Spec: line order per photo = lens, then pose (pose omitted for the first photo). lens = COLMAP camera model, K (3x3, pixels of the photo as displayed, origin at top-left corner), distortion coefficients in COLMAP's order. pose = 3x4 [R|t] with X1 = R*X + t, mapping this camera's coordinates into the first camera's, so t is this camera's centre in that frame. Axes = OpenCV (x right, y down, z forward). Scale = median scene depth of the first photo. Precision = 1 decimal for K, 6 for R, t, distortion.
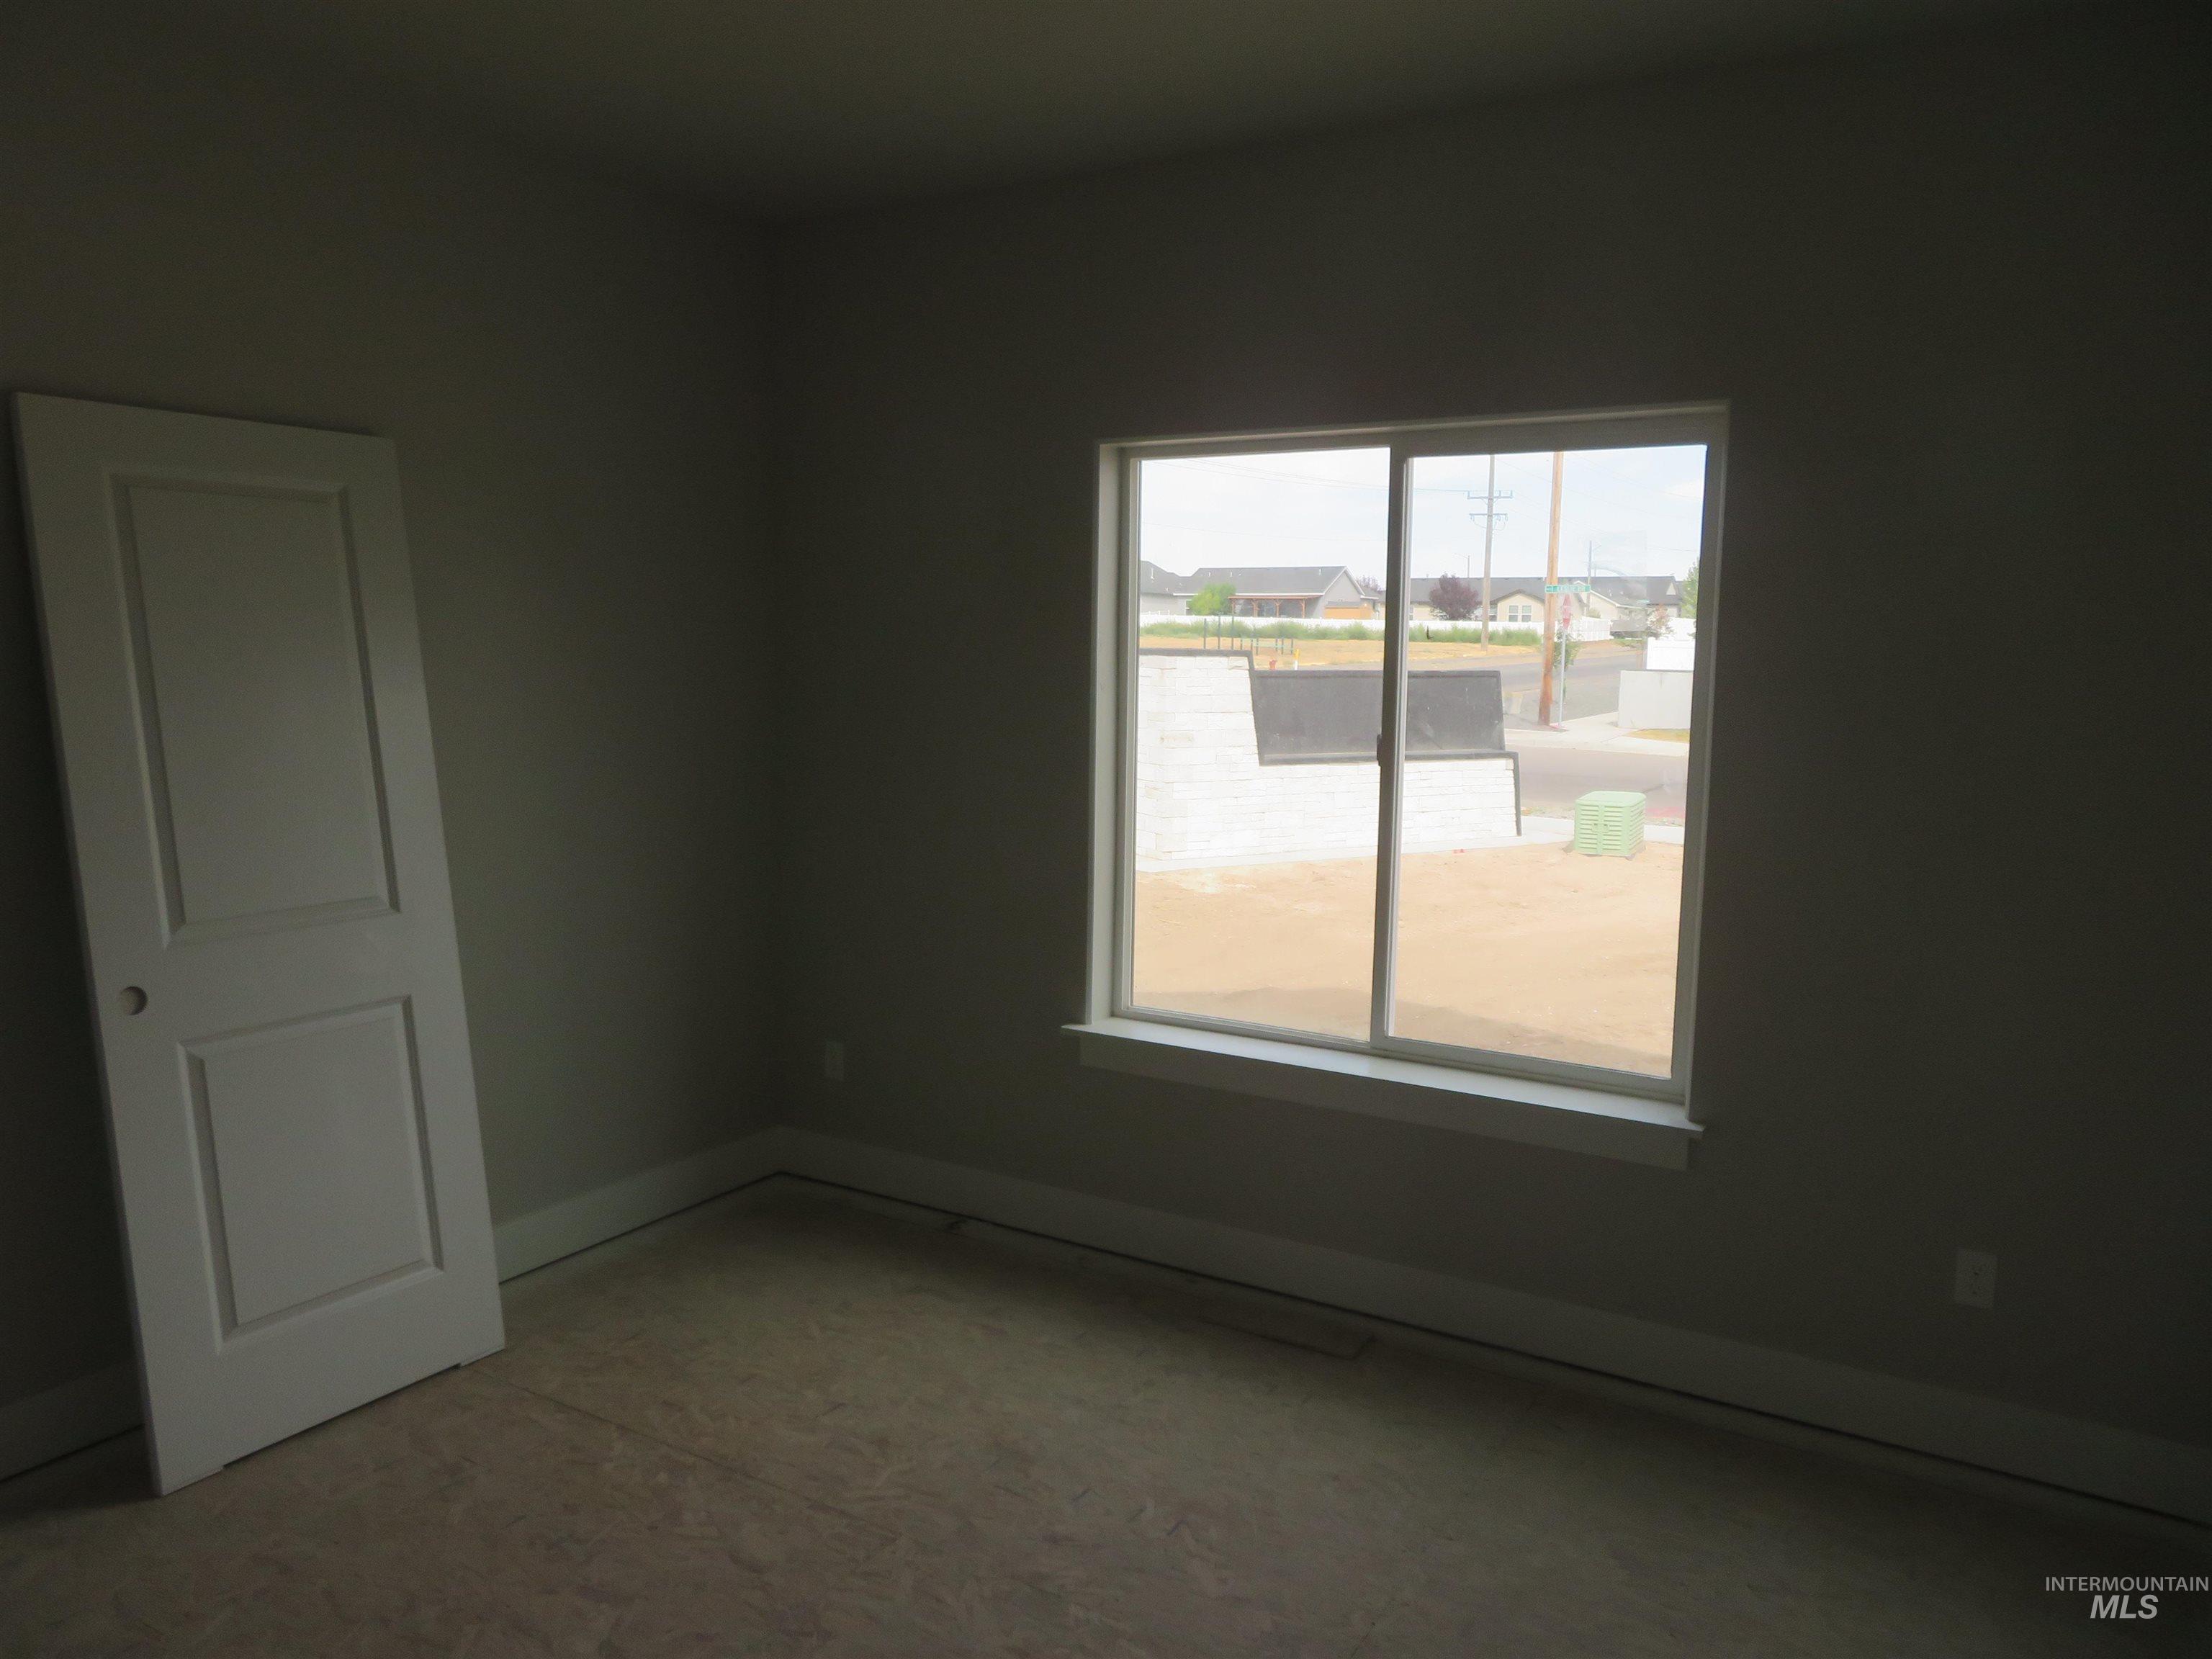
lens RADIAL K [[1578.9, 0, 1106.0], [0, 1578.9, 829.5], [0, 0, 1]] dist [-0.003602, -0.001501]
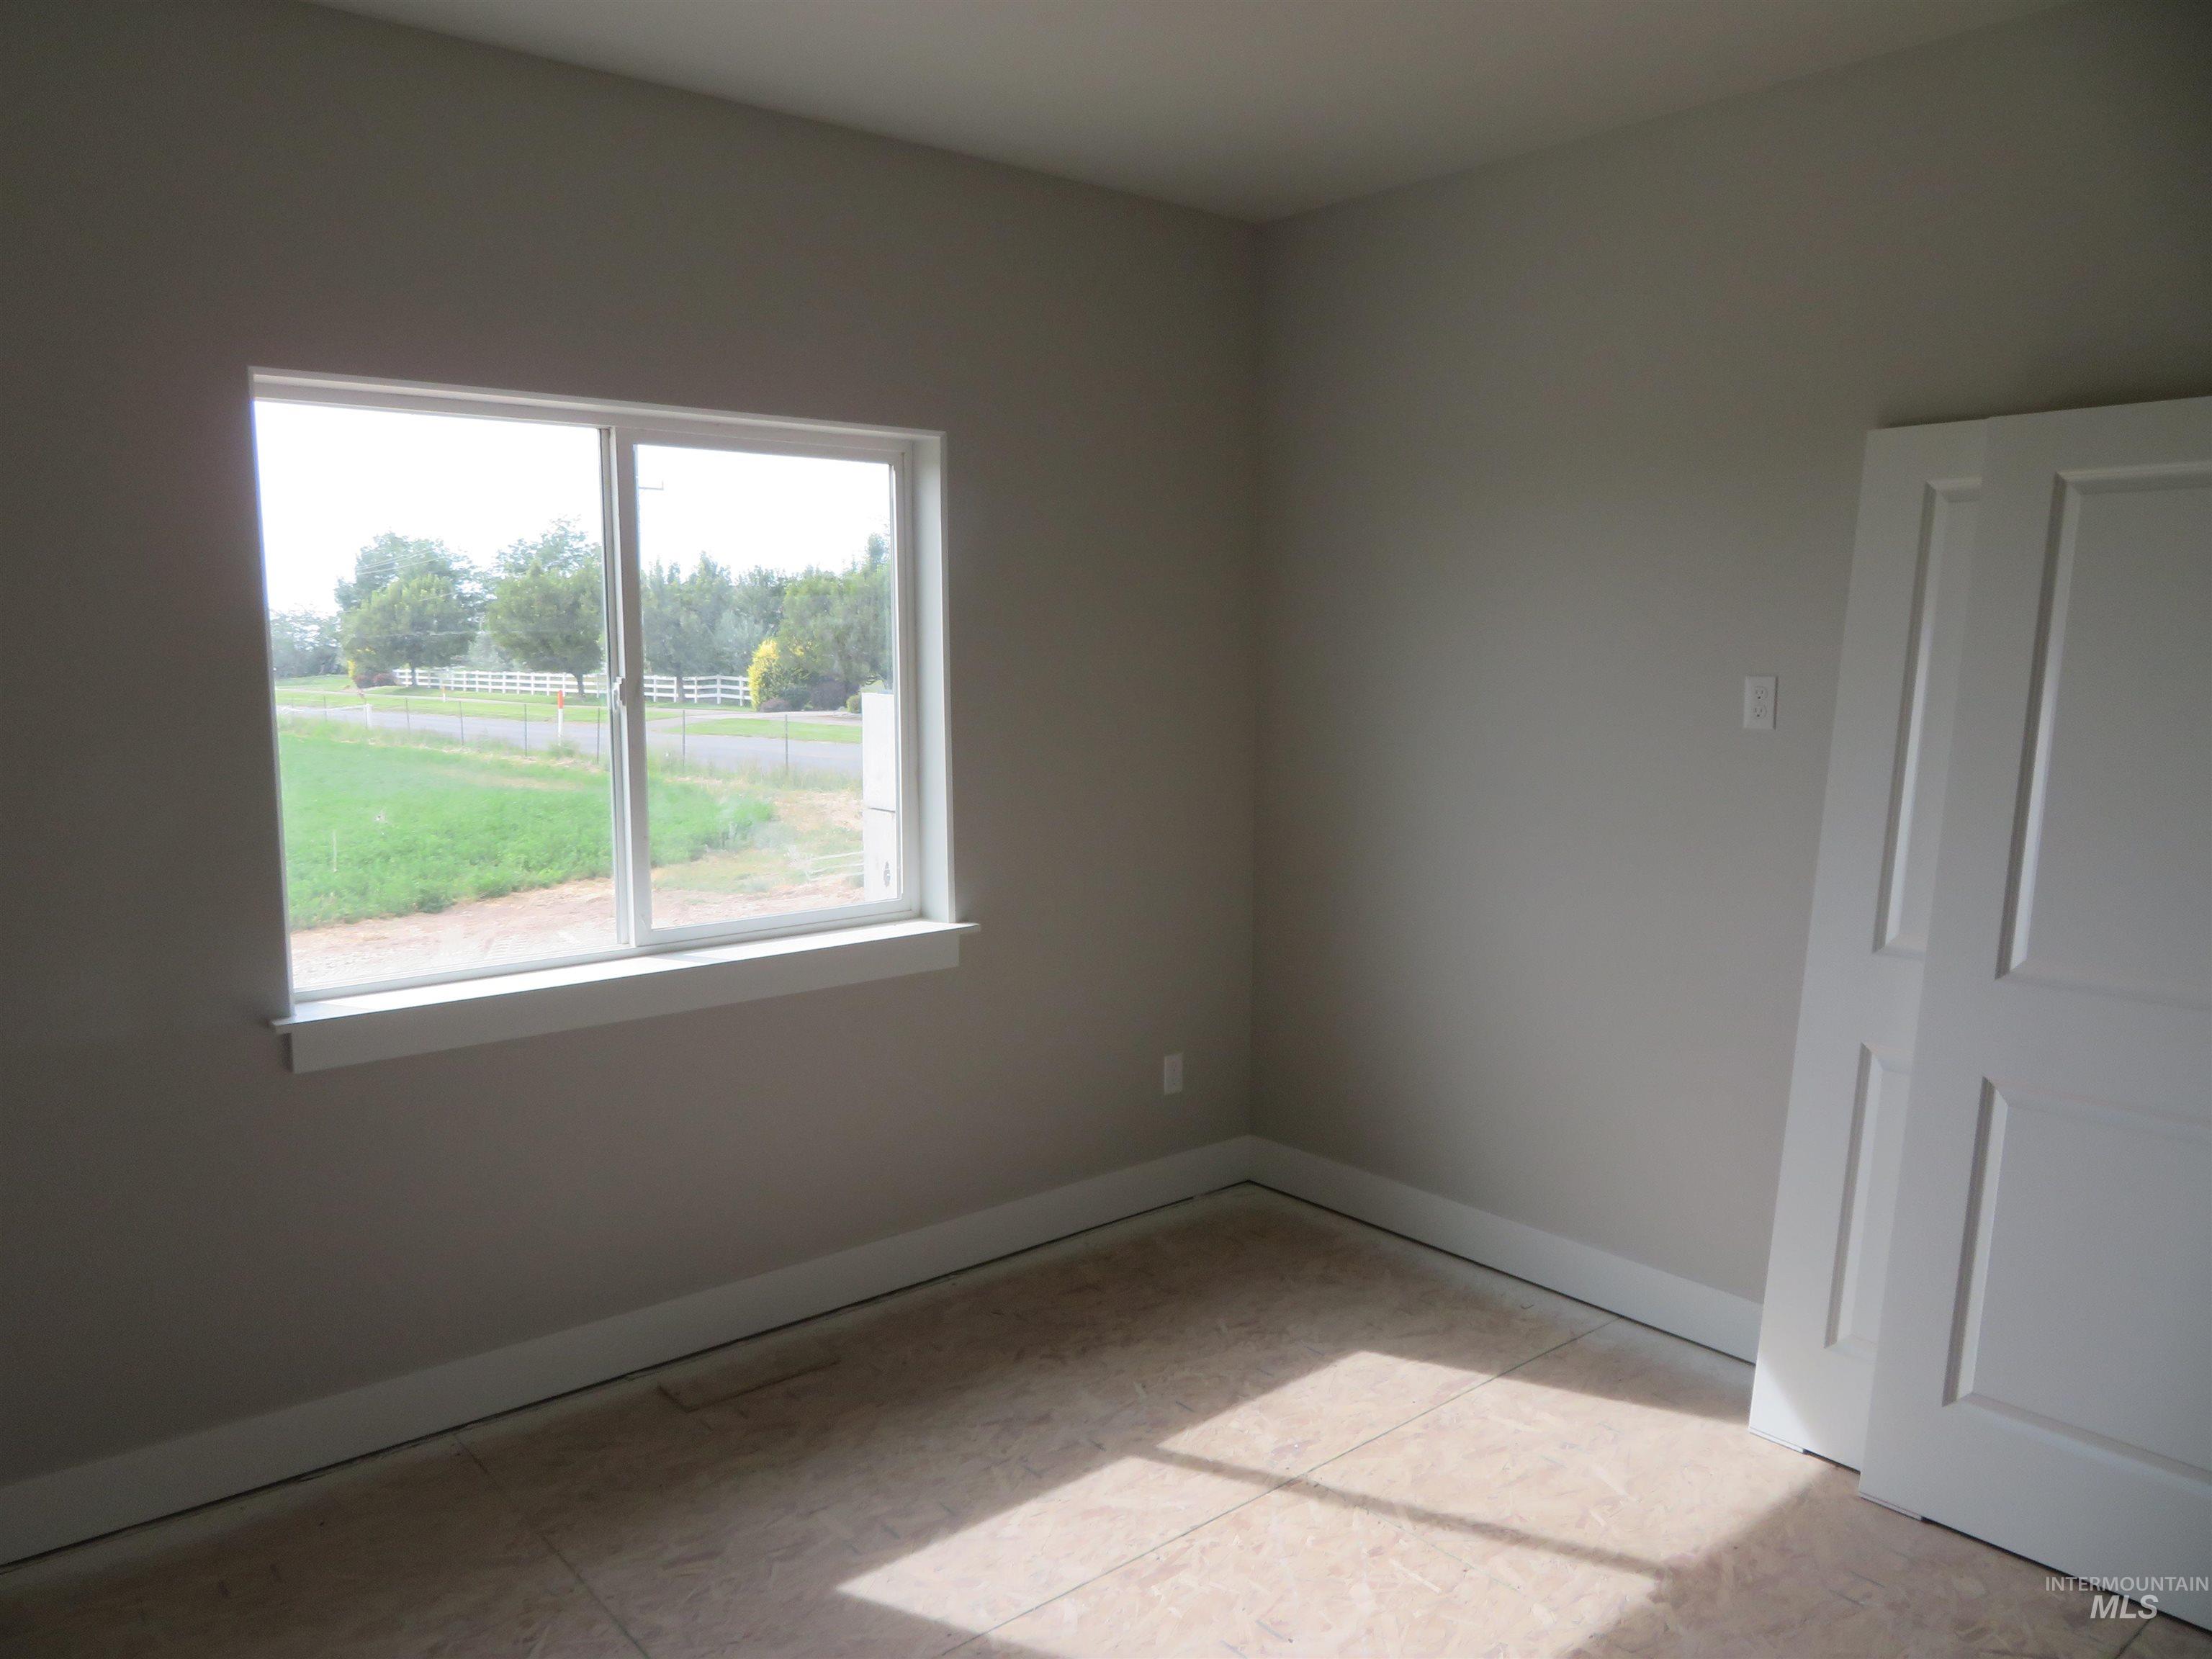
lens RADIAL K [[1578.9, 0, 1106.0], [0, 1578.9, 829.5], [0, 0, 1]] dist [-0.003602, -0.001501]
pose [[0.329638, -0.125760, 0.935694, -0.645591], [0.112587, 0.989252, 0.093295, -0.064649], [-0.937370, 0.074594, 0.340254, 0.442046]]
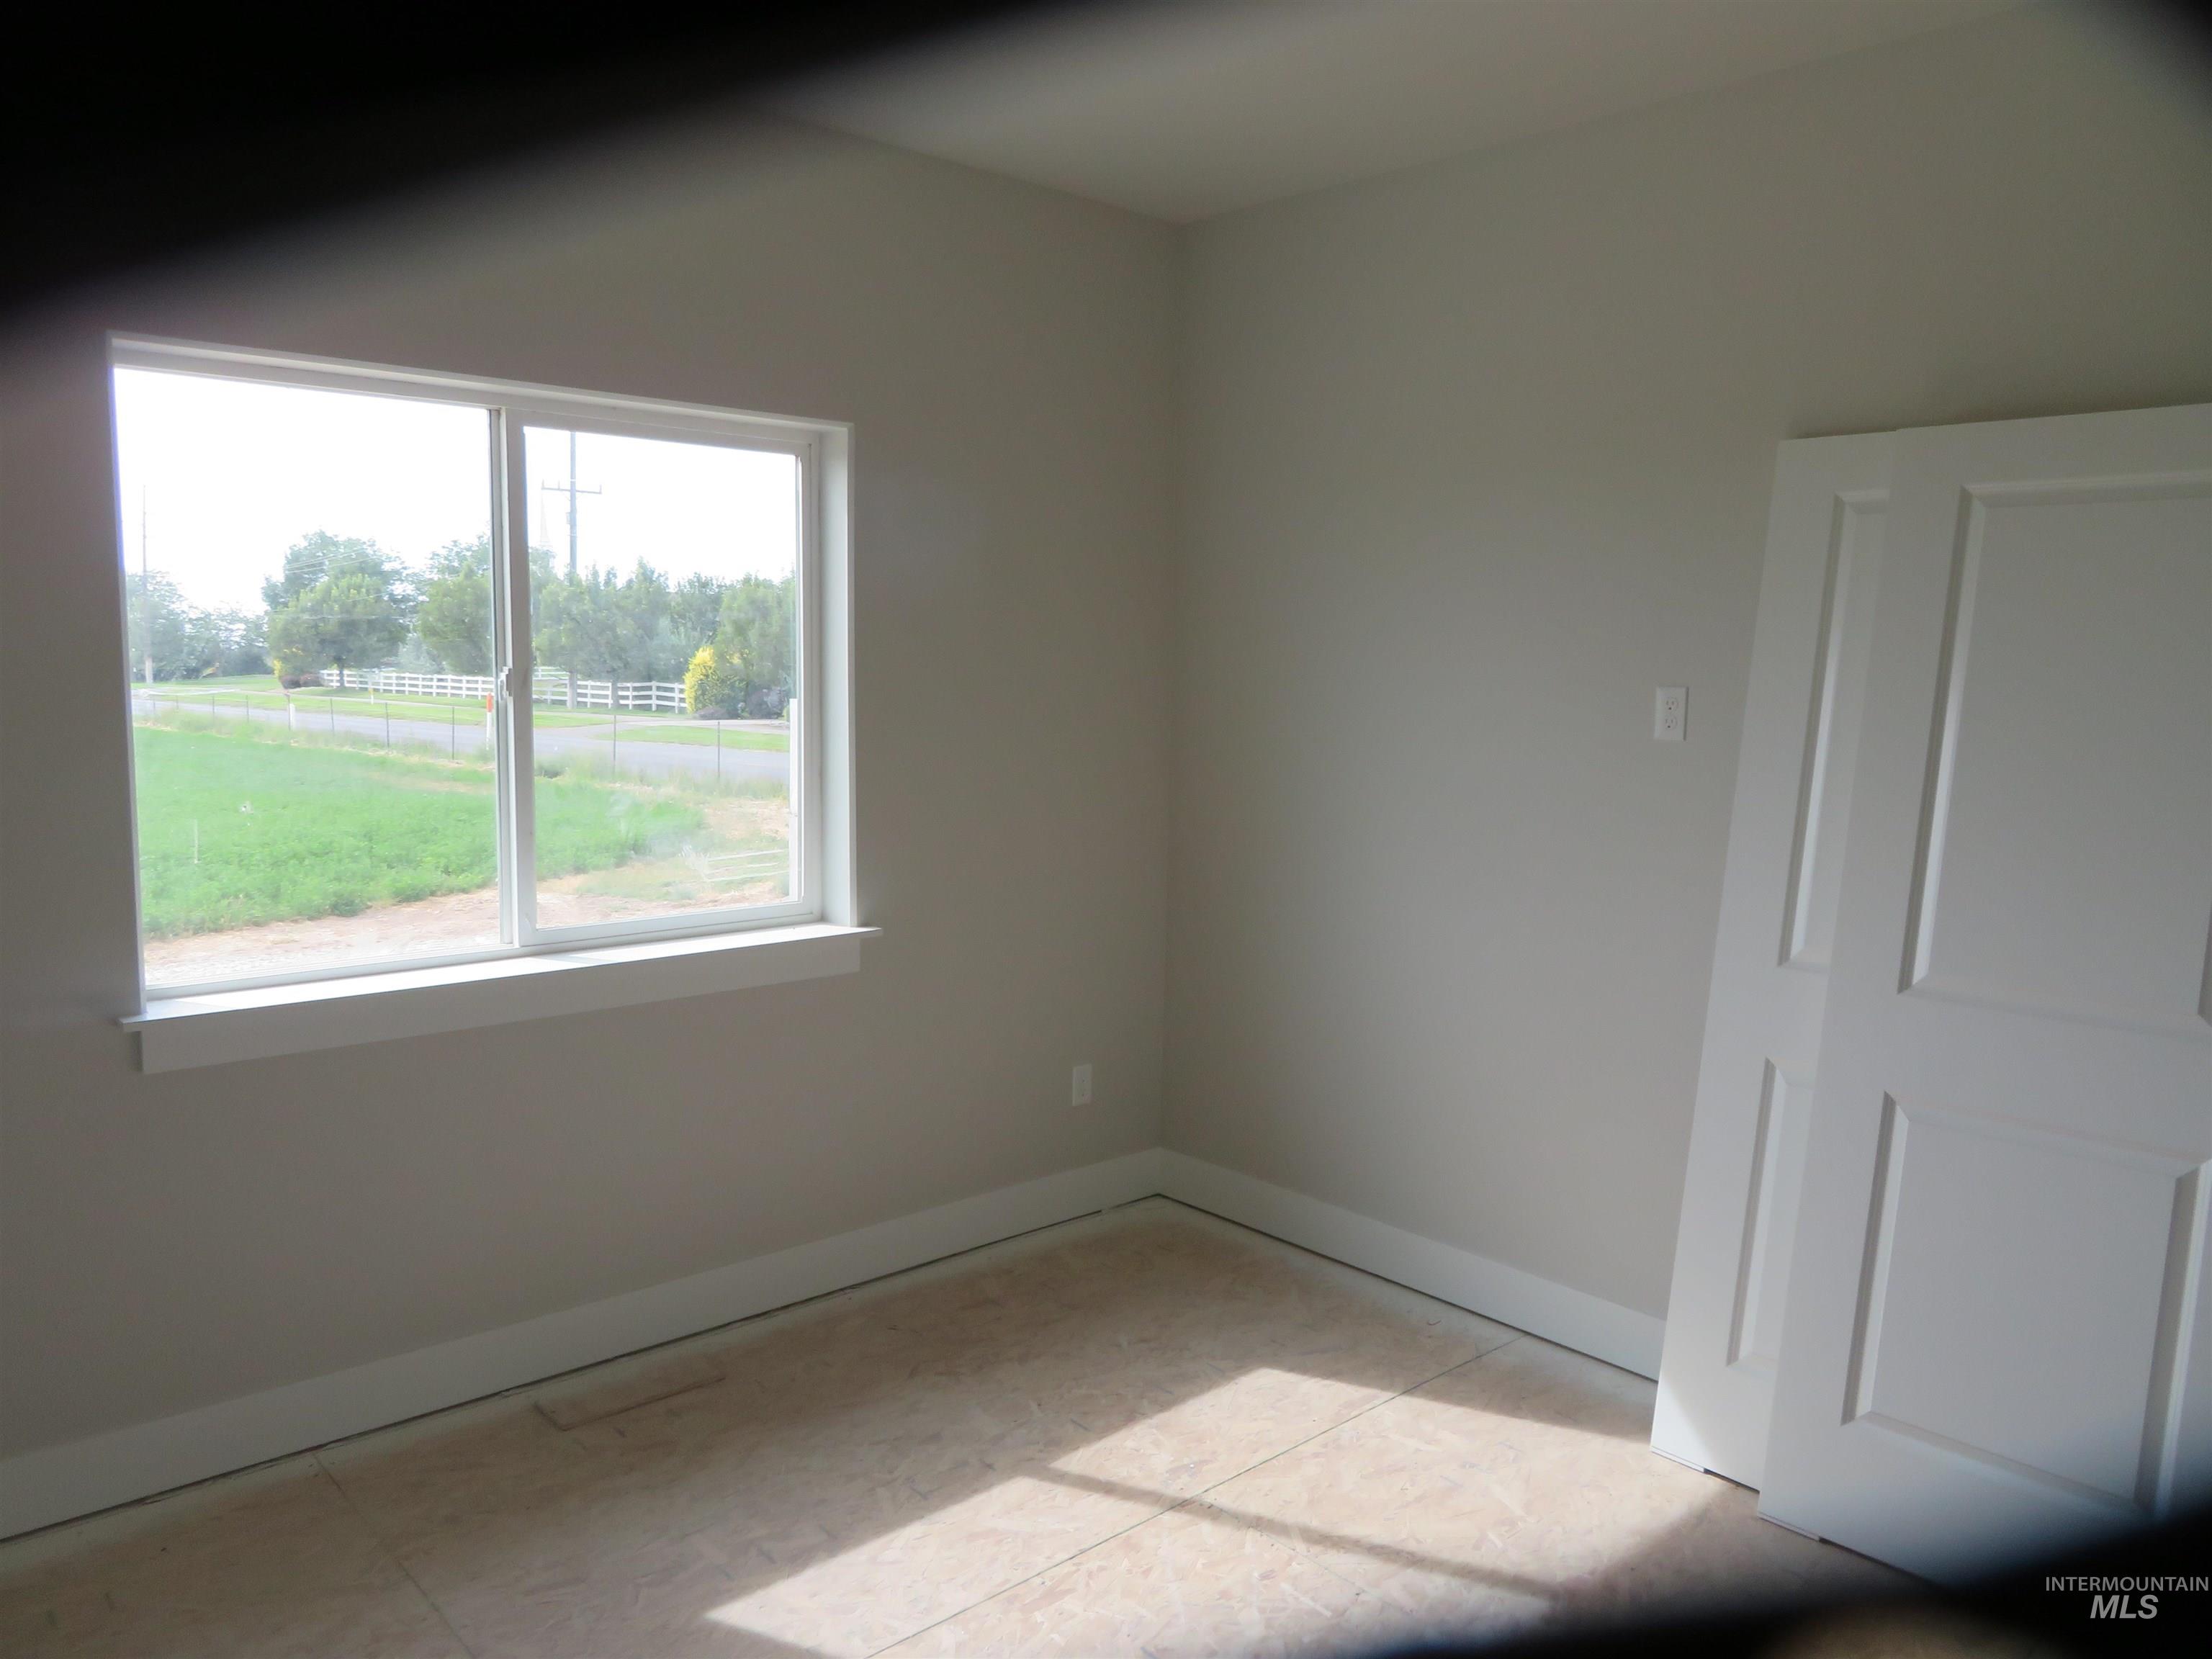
lens RADIAL K [[1578.9, 0, 1106.0], [0, 1578.9, 829.5], [0, 0, 1]] dist [-0.003602, -0.001501]
pose [[0.294923, -0.112696, 0.948852, -0.620651], [0.094987, 0.991560, 0.088245, -0.054254], [-0.950788, 0.064103, 0.303138, 0.430321]]
